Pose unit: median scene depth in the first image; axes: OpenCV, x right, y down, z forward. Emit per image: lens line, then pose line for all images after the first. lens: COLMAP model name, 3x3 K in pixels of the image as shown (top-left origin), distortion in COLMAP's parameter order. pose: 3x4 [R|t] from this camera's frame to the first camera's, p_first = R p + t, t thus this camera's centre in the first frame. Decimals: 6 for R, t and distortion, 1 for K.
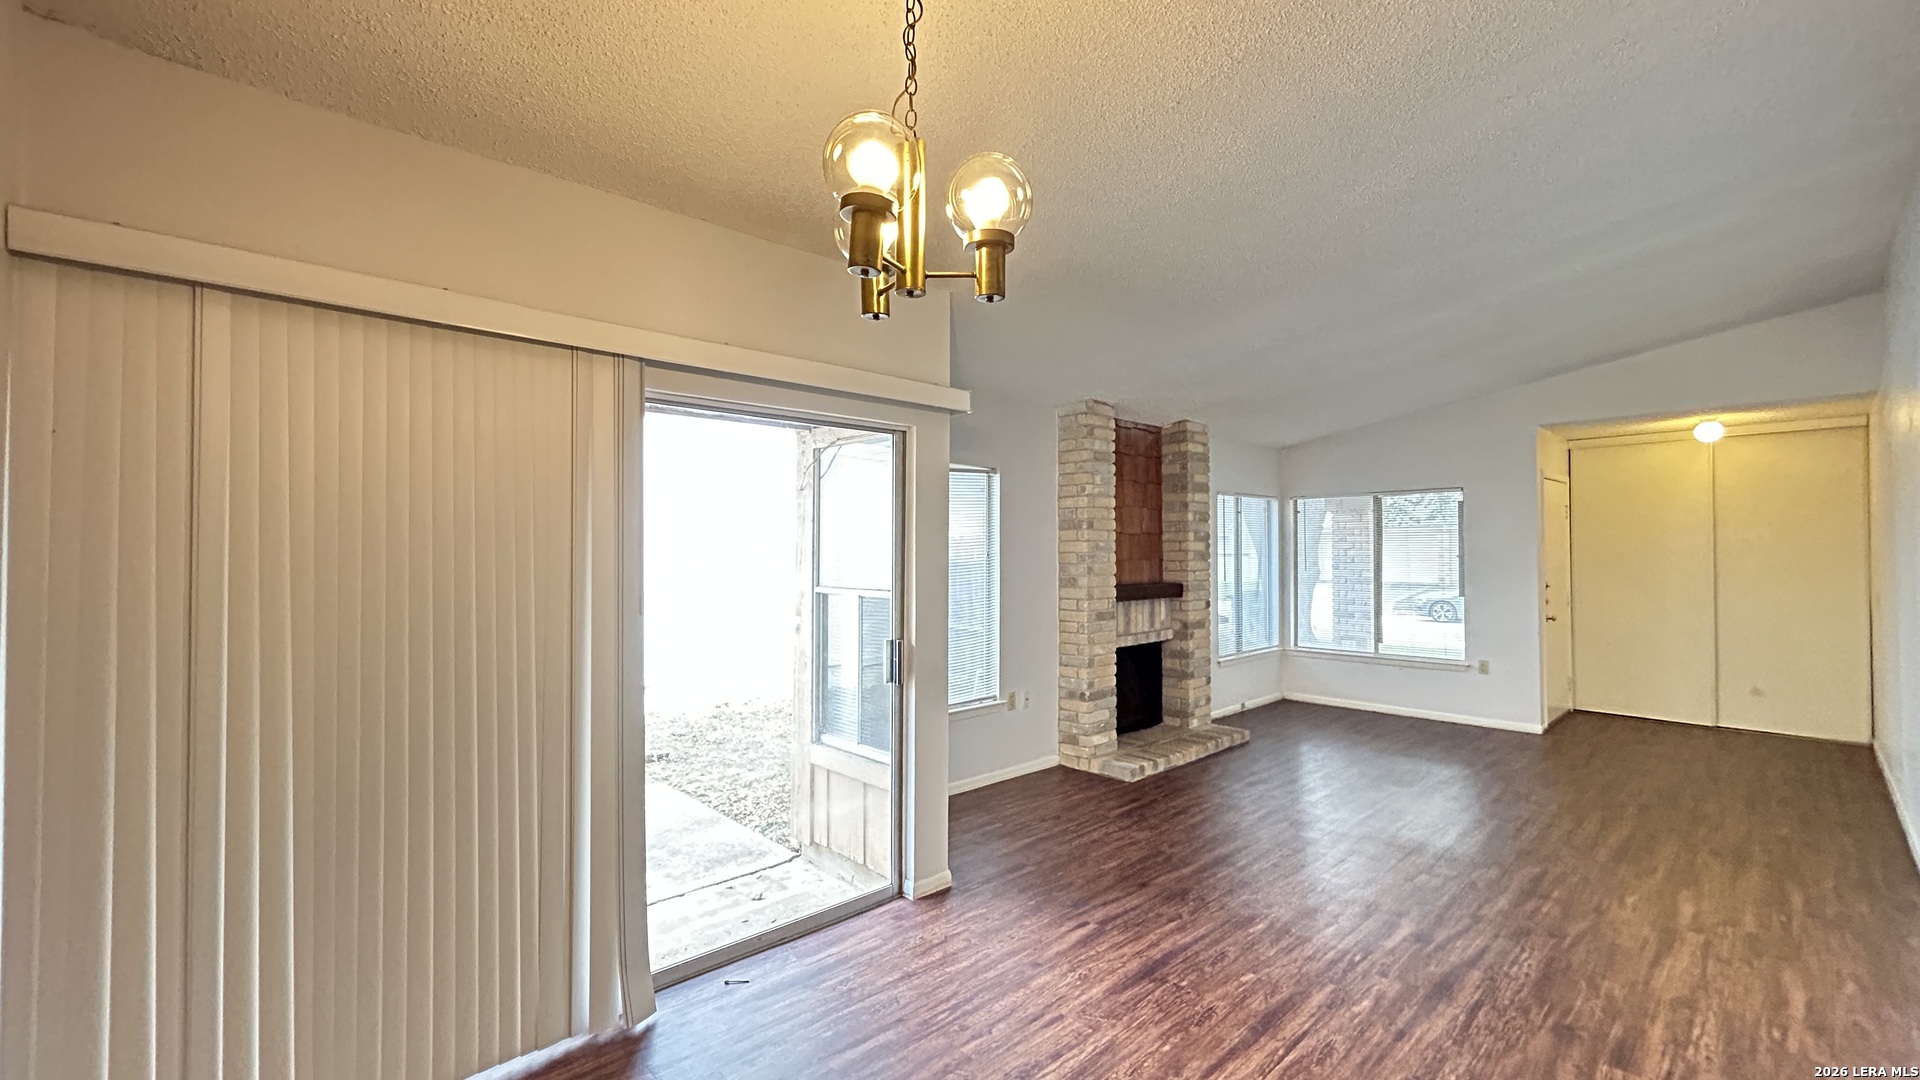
lens RADIAL K [[773.6, 0, 959.3], [0, 773.6, 538.4], [0, 0, 1]] dist [0.000429, 0.002497]
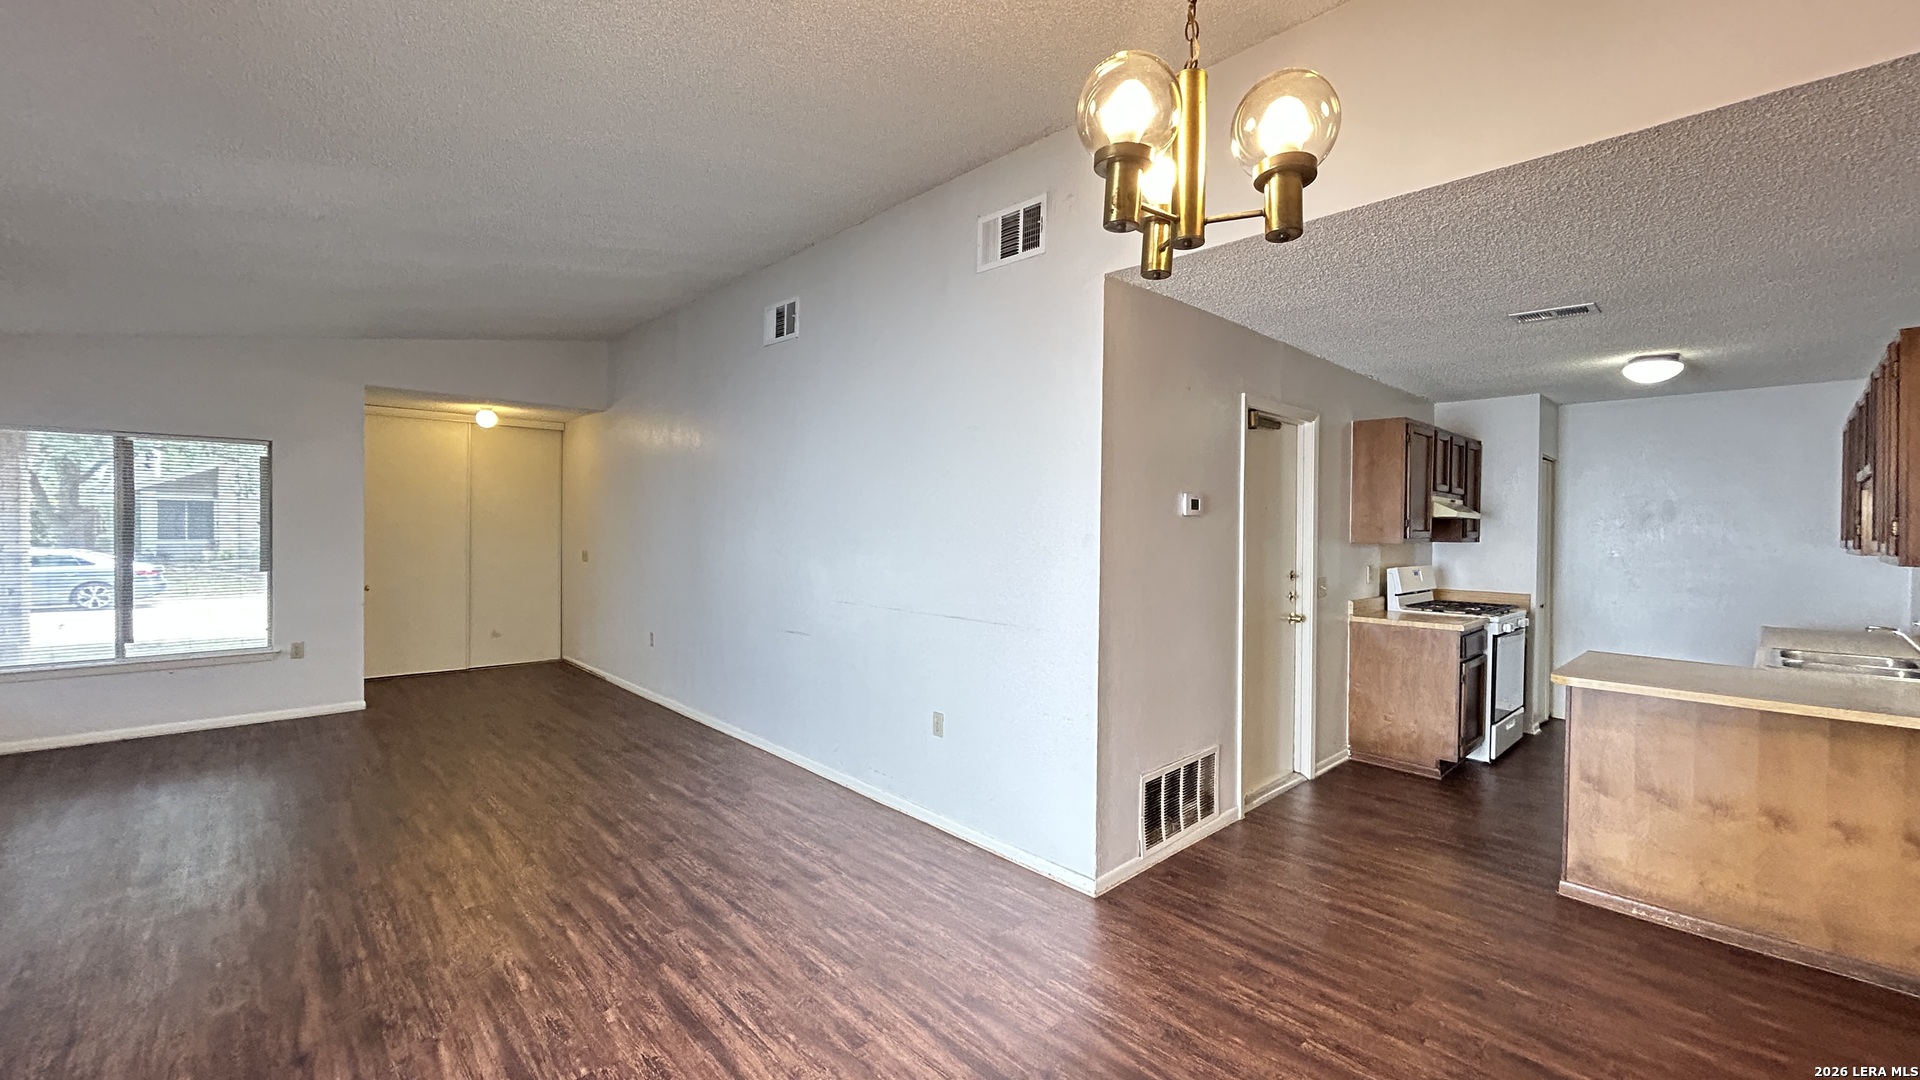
lens RADIAL K [[773.6, 0, 962.9], [0, 773.6, 538.7], [0, 0, 1]] dist [0.000429, 0.002497]
pose [[-0.005959, -0.015131, 0.999868, -0.242378], [-0.029593, 0.999450, 0.014948, 0.006563], [-0.999544, -0.029500, -0.006404, 0.316751]]
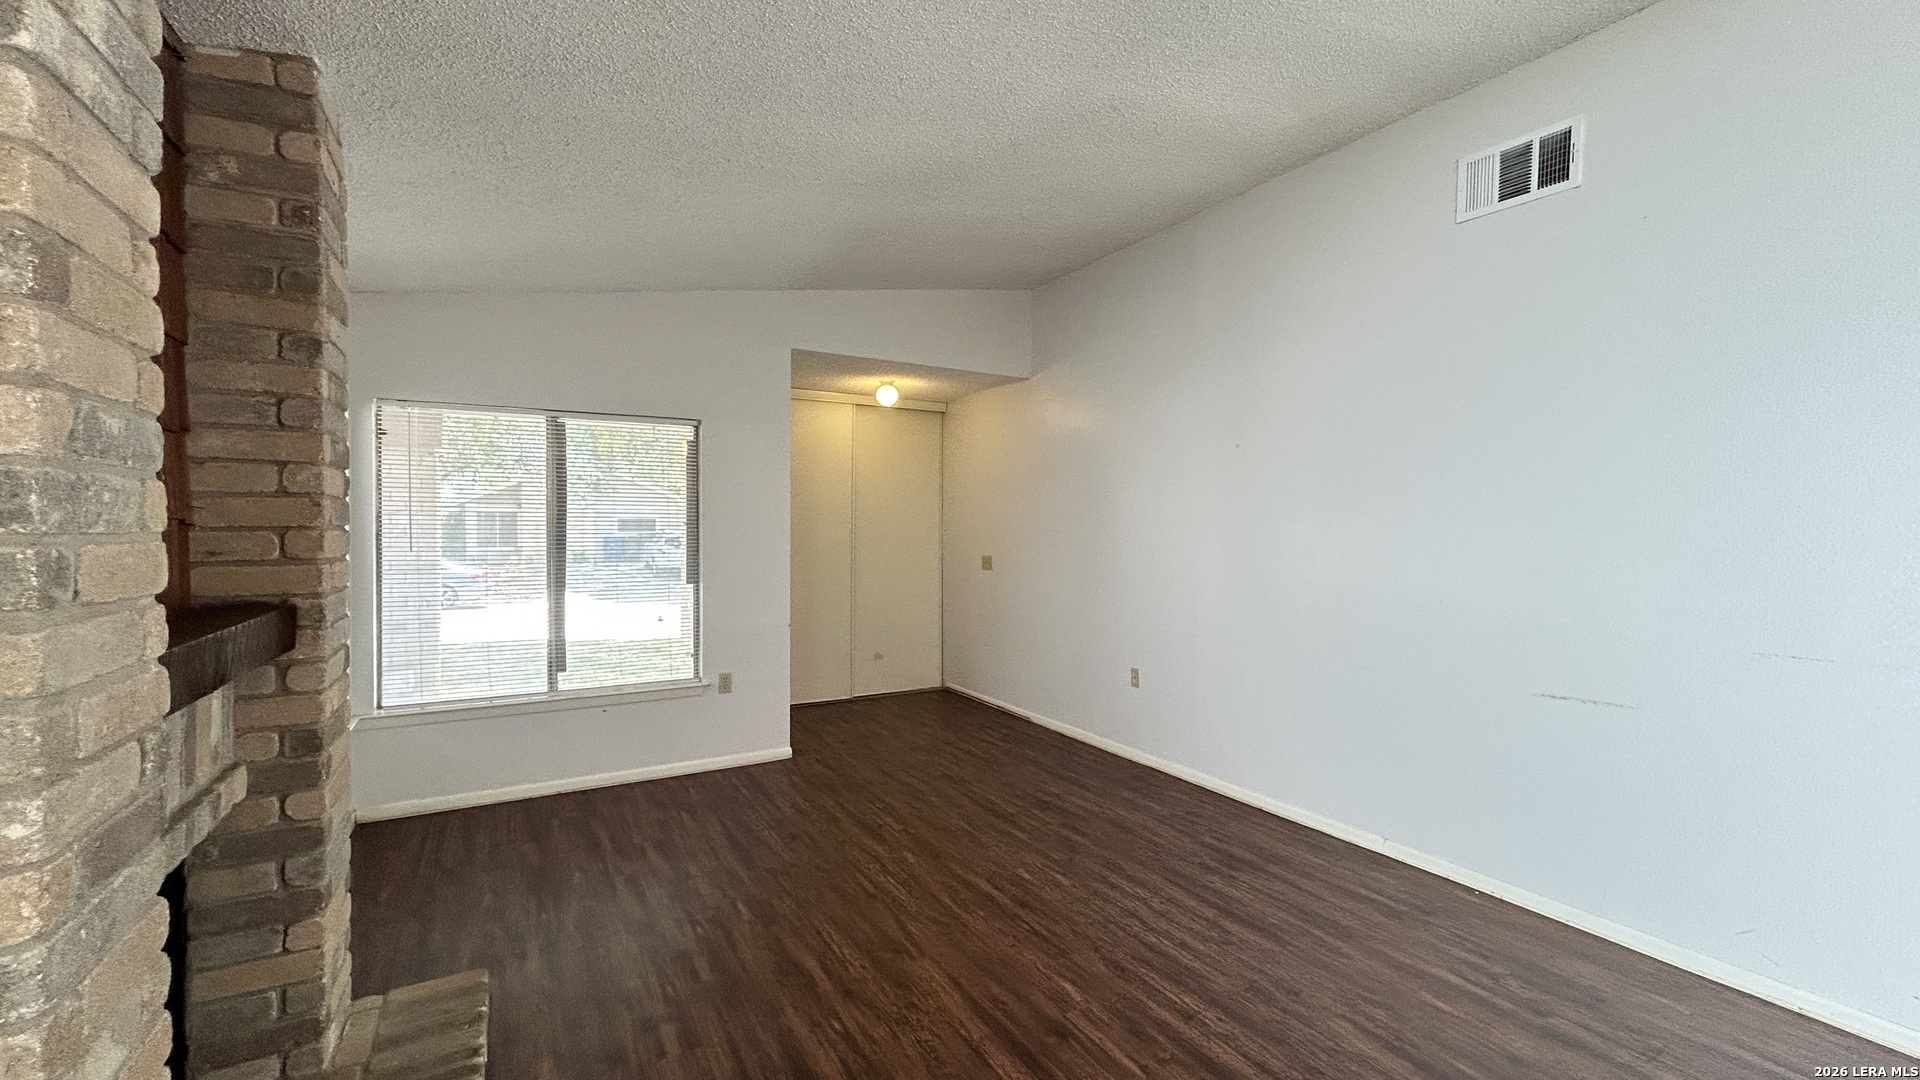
lens RADIAL K [[773.6, 0, 965.2], [0, 773.6, 536.4], [0, 0, 1]] dist [0.000429, 0.002497]
pose [[0.215540, -0.008466, 0.976458, 0.059299], [-0.018742, 0.999742, 0.012805, 0.027020], [-0.976315, -0.021061, 0.215326, 0.786336]]
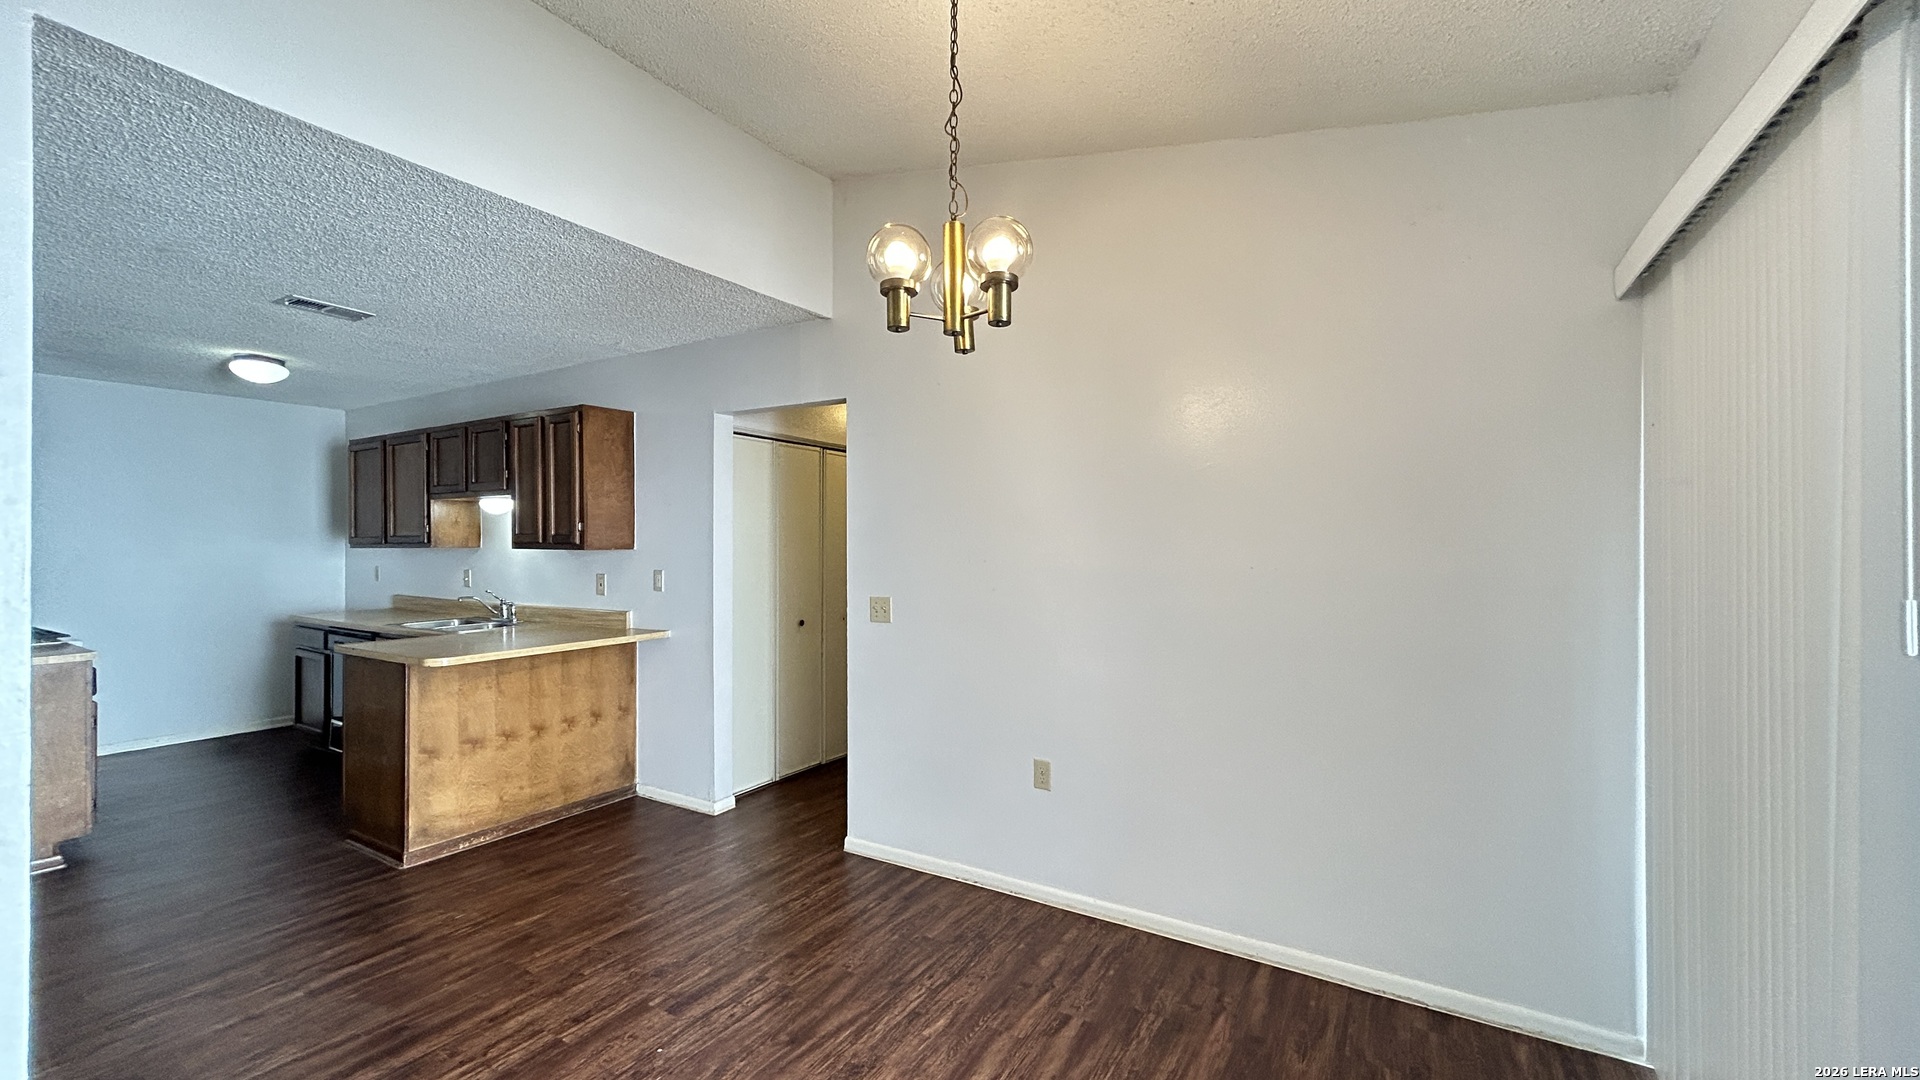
lens RADIAL K [[773.6, 0, 963.4], [0, 773.6, 540.5], [0, 0, 1]] dist [0.000429, 0.002497]
pose [[-0.960952, 0.000600, -0.276715, 0.075451], [0.006317, 0.999785, -0.019769, 0.021784], [0.276643, -0.020745, -0.960749, 0.581304]]
